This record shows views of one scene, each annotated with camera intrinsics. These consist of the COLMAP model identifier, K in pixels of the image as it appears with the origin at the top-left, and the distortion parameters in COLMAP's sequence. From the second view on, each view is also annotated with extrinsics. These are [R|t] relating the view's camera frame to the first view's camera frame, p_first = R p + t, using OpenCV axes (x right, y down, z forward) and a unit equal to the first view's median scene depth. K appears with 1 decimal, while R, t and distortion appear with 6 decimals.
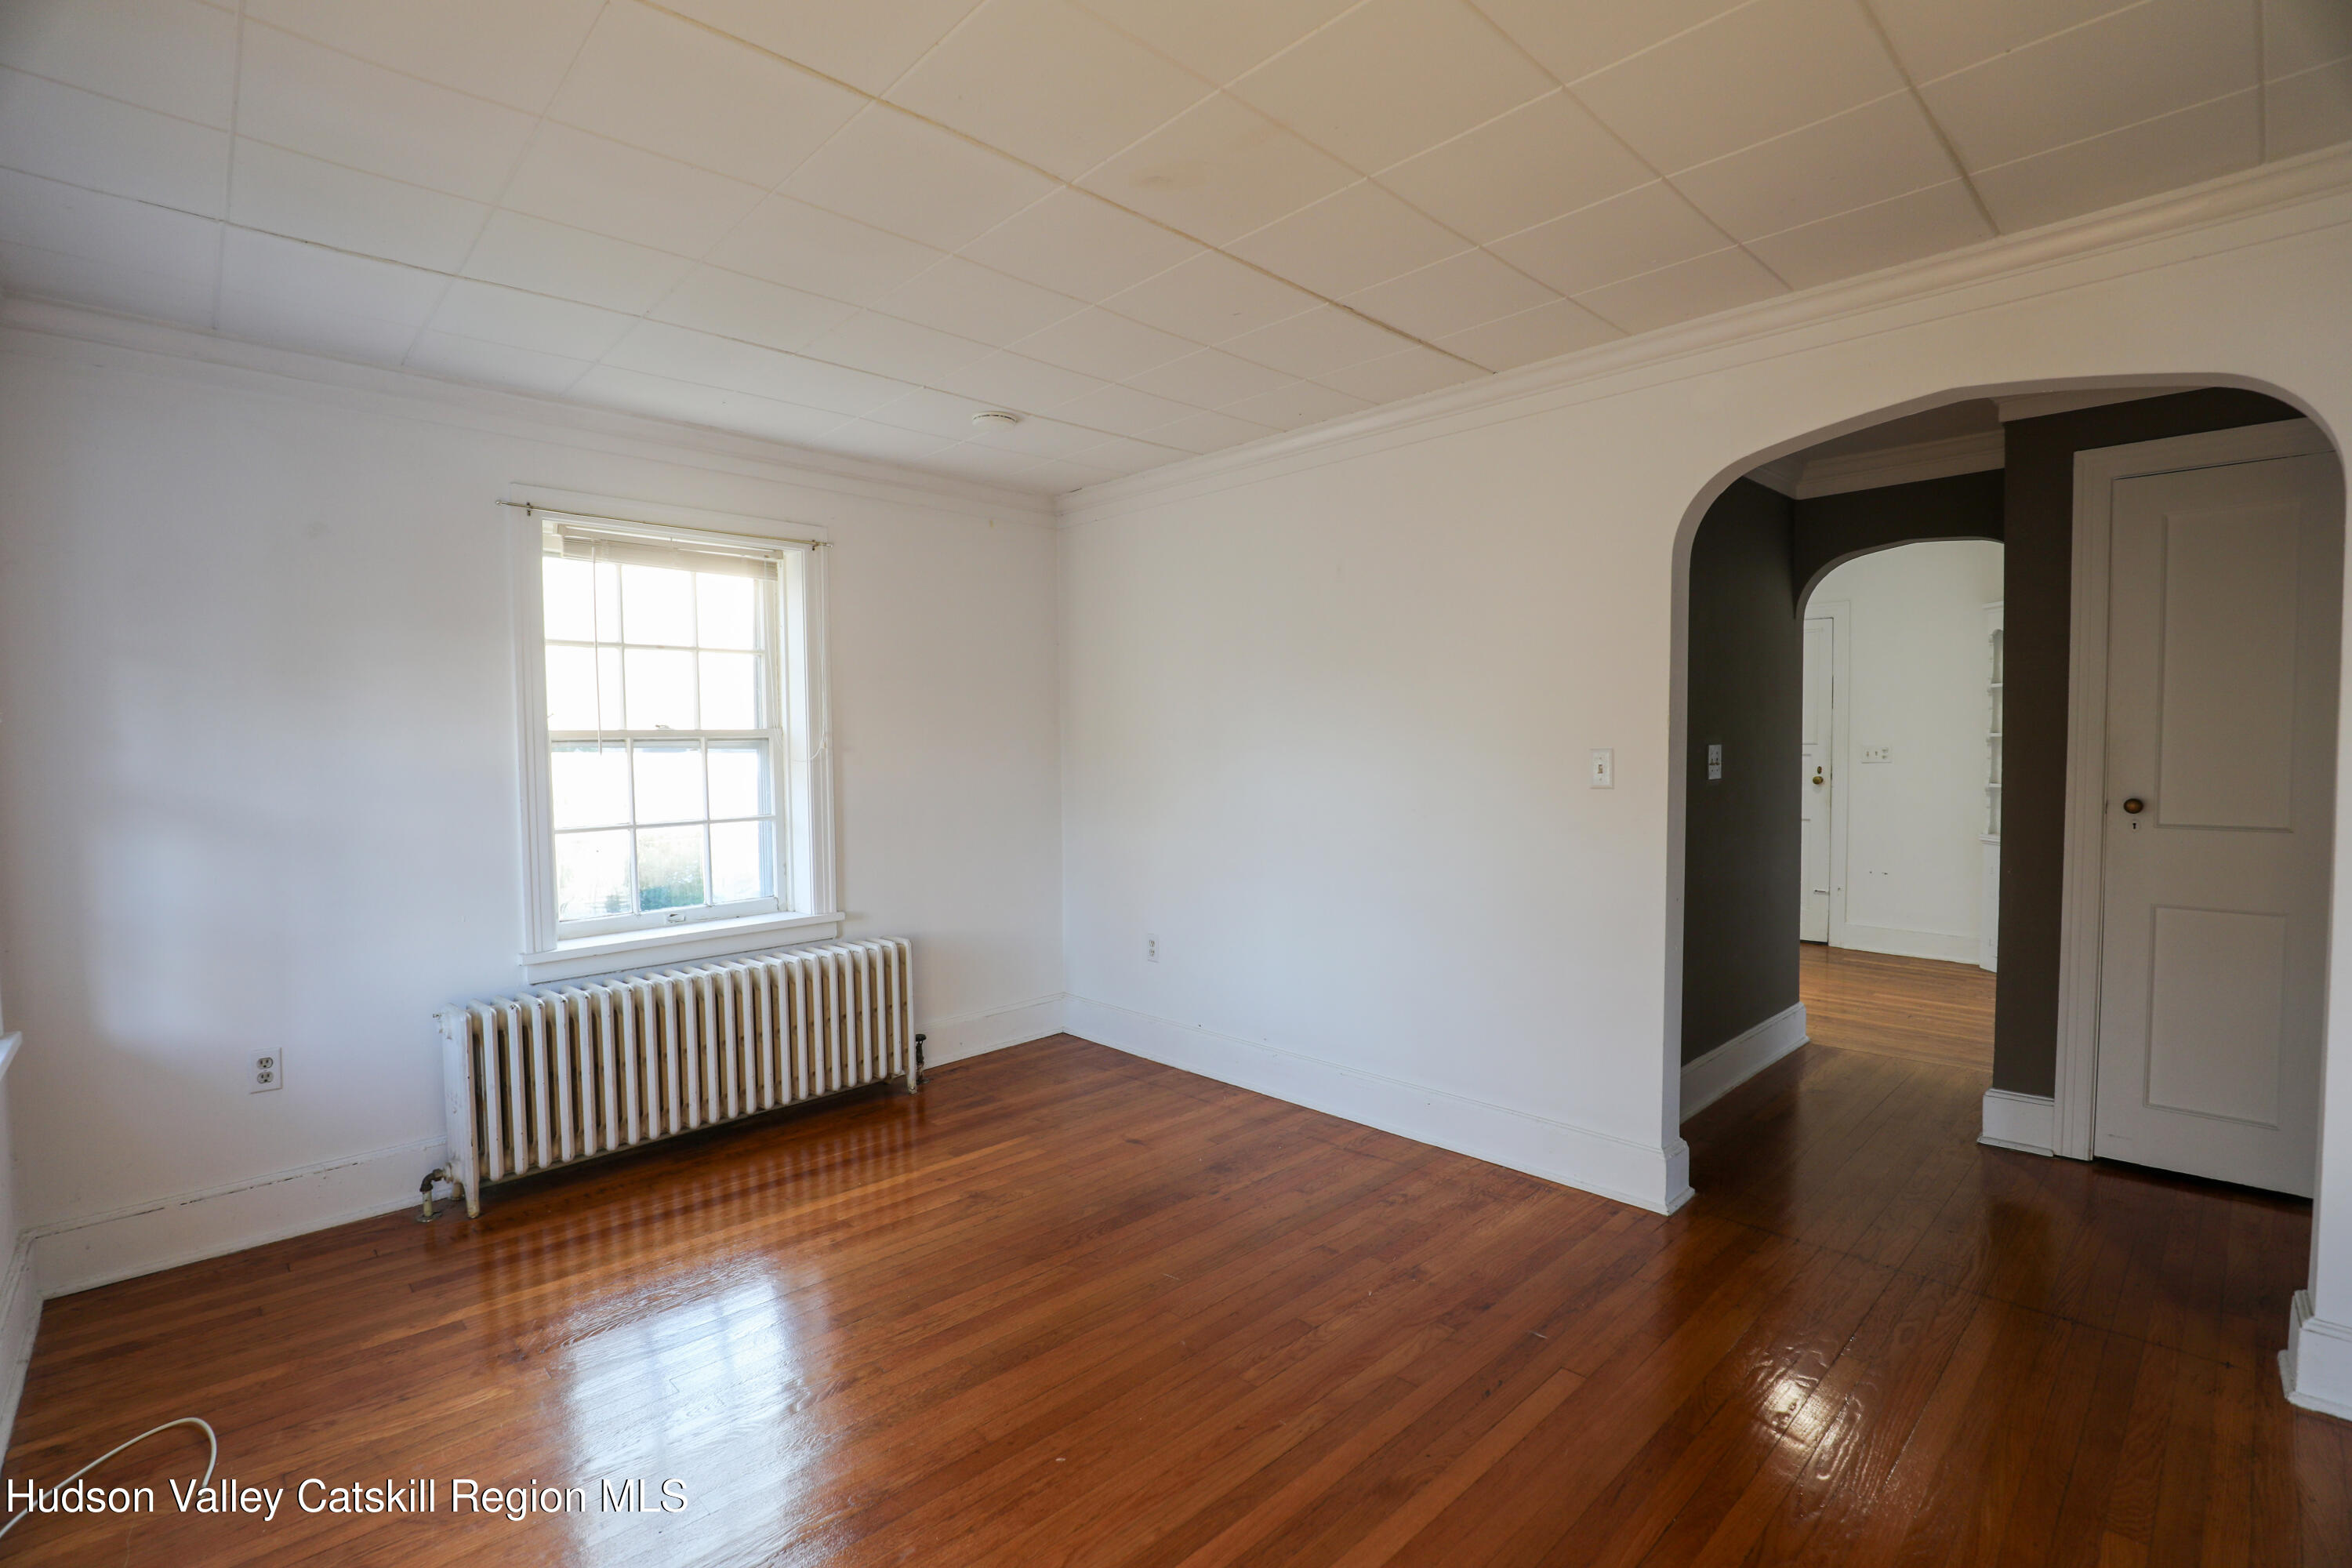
lens RADIAL K [[1082.4, 0, 1169.4], [0, 1082.4, 784.7], [0, 0, 1]] dist [-0.022697, 0.000374]
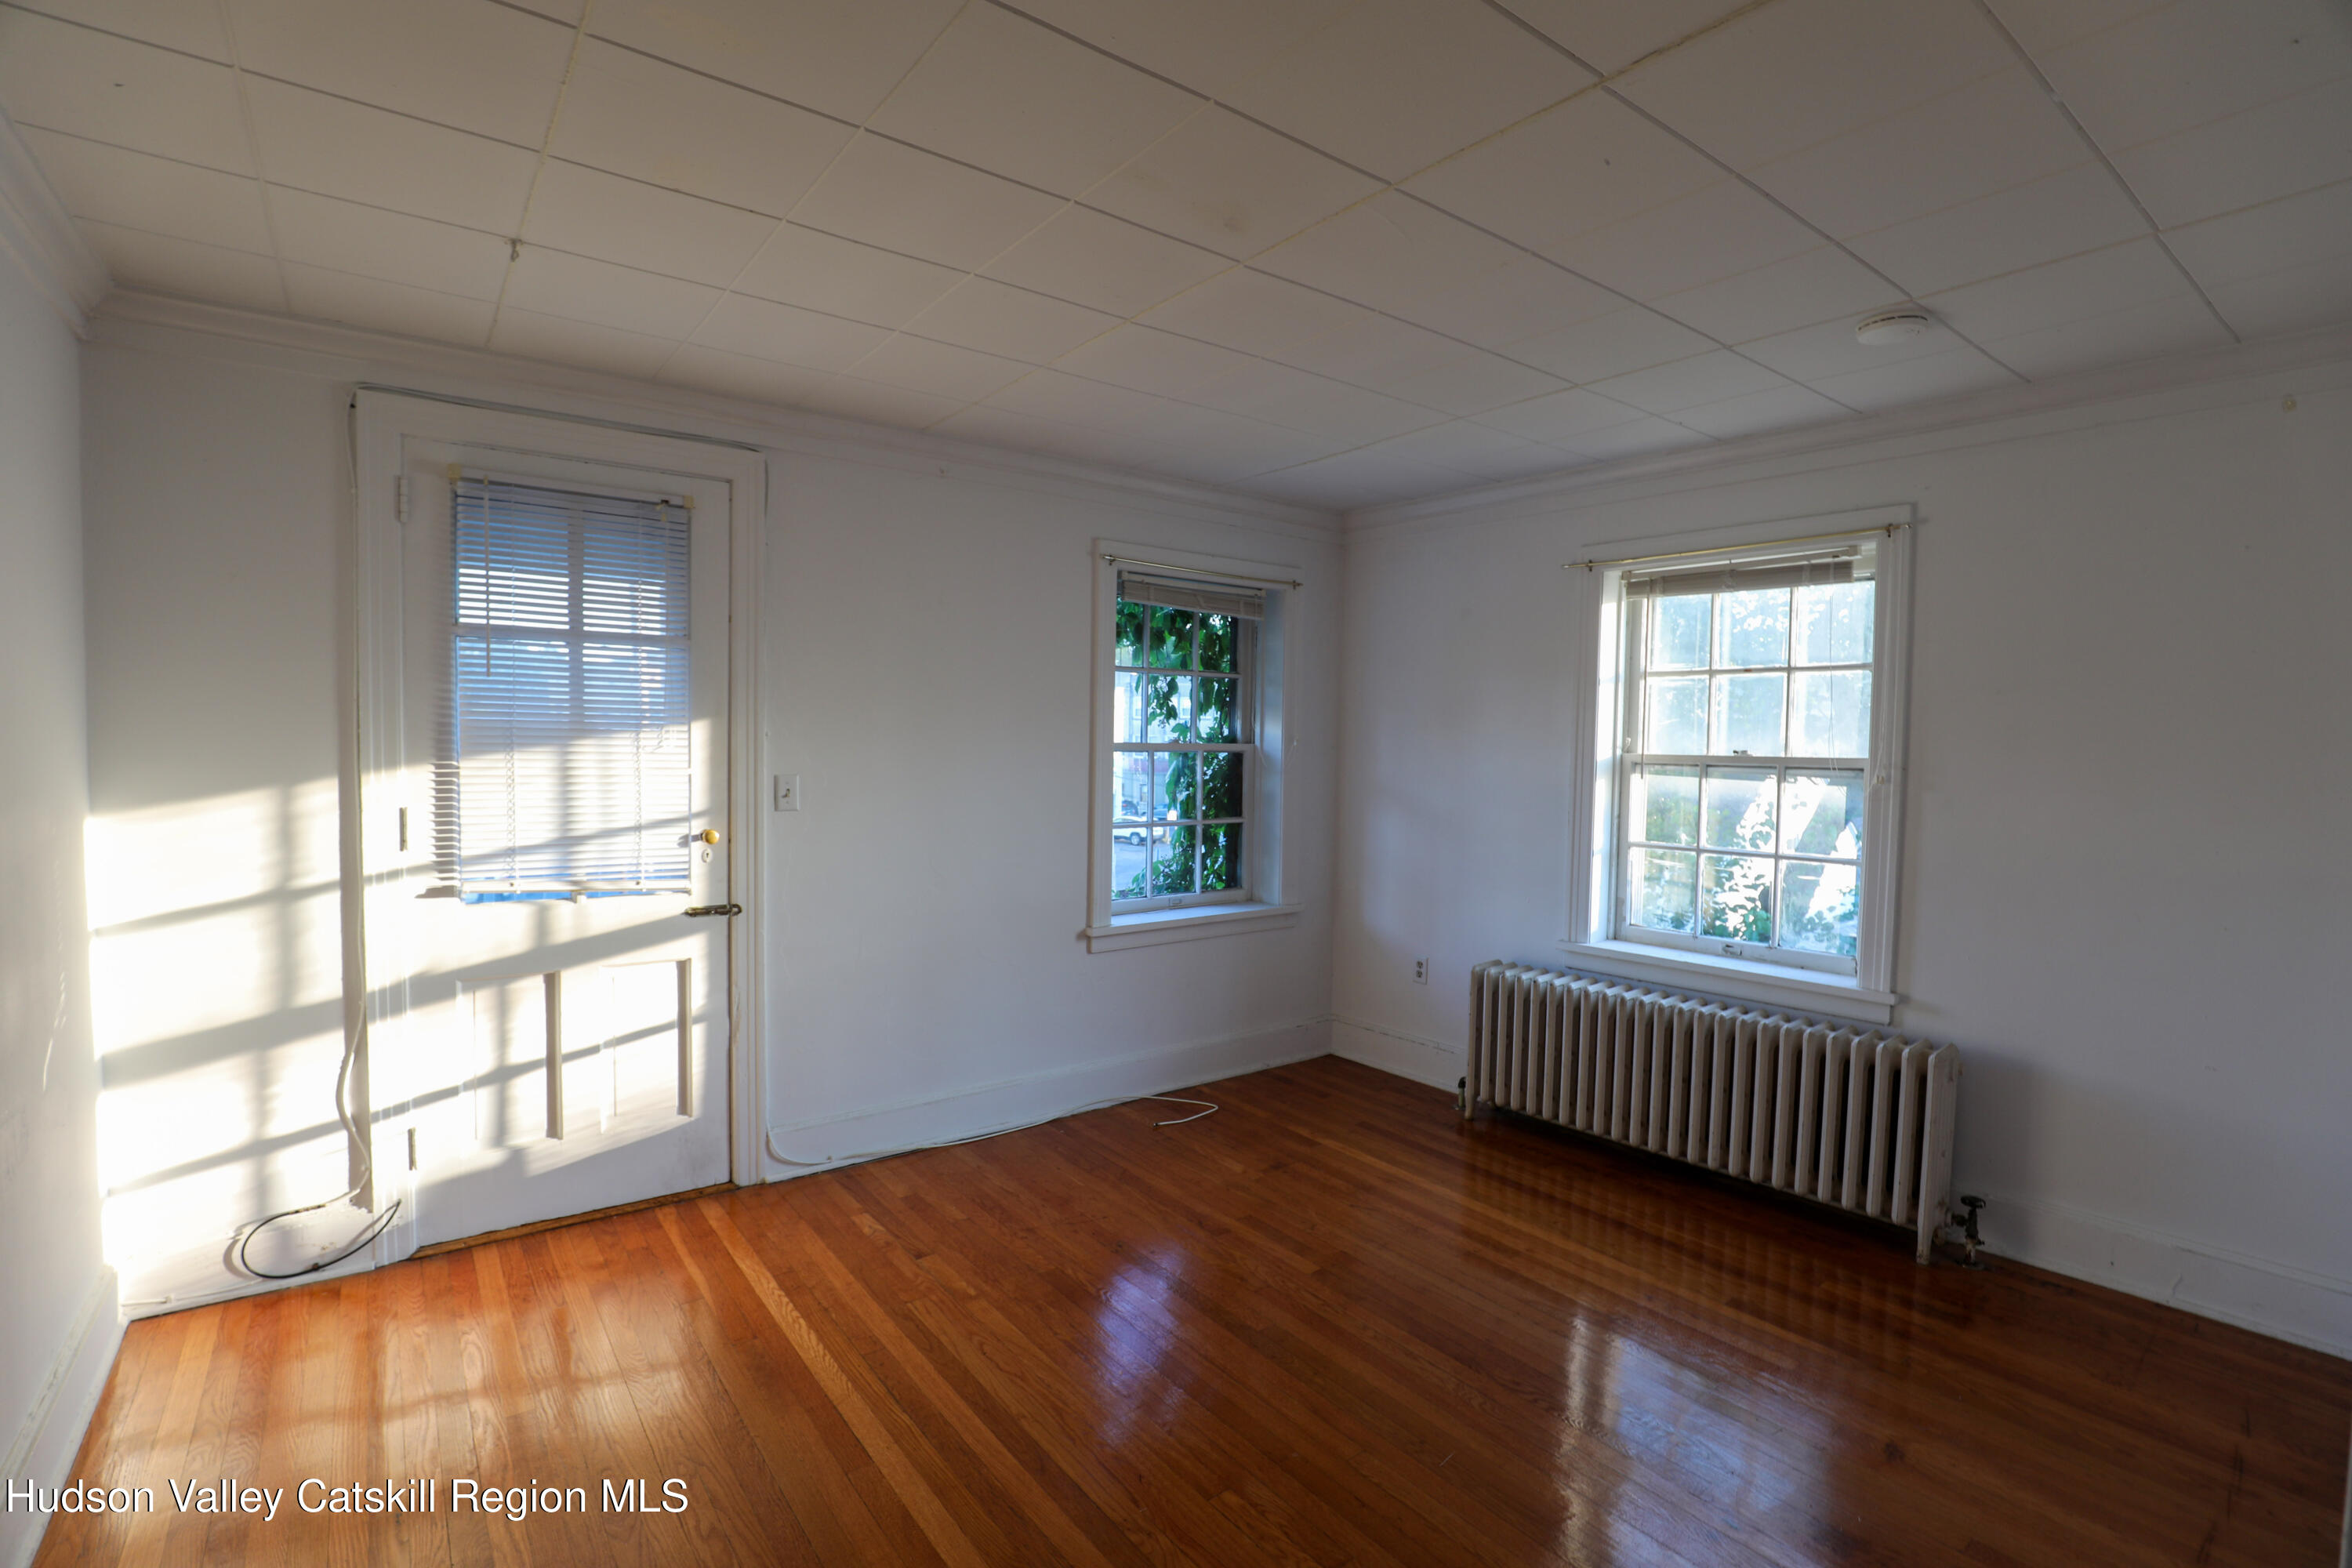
lens RADIAL K [[1082.4, 0, 1169.4], [0, 1082.4, 784.7], [0, 0, 1]] dist [-0.022697, 0.000374]
pose [[-0.113812, 0.057624, -0.991830, 0.577958], [-0.048668, 0.996795, 0.063497, -0.064372], [0.992310, 0.055497, -0.110642, 0.623684]]
